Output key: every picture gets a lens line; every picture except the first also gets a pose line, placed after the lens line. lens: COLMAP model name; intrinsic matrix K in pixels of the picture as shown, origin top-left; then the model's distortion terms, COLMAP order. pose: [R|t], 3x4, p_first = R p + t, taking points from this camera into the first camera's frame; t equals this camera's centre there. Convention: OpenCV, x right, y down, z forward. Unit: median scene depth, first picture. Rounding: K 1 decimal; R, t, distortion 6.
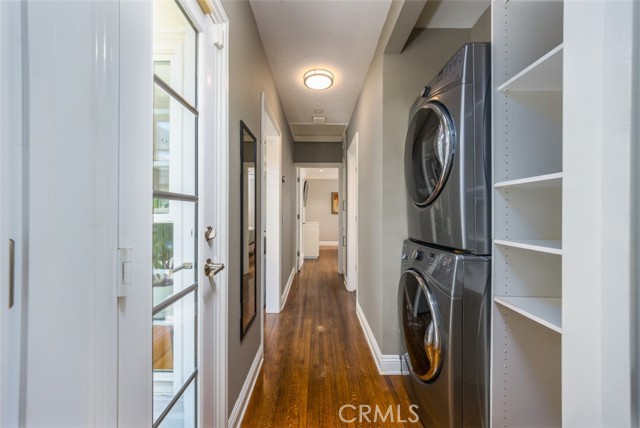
lens RADIAL K [[237.9, 0, 320.0], [0, 237.9, 211.6], [0, 0, 1]] dist [0.002516, 0.000191]
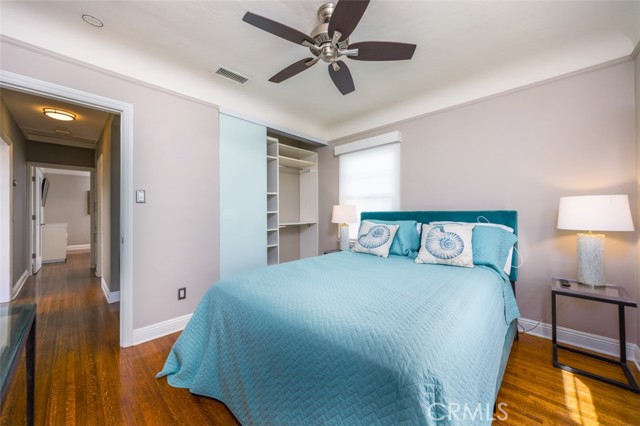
lens RADIAL K [[237.9, 0, 313.5], [0, 237.9, 211.6], [0, 0, 1]] dist [0.002516, 0.000191]
pose [[0.707618, -0.001363, 0.706594, 0.027862], [0.002179, 0.999998, -0.000253, 0.000180], [-0.706592, 0.001719, 0.707620, -0.483514]]
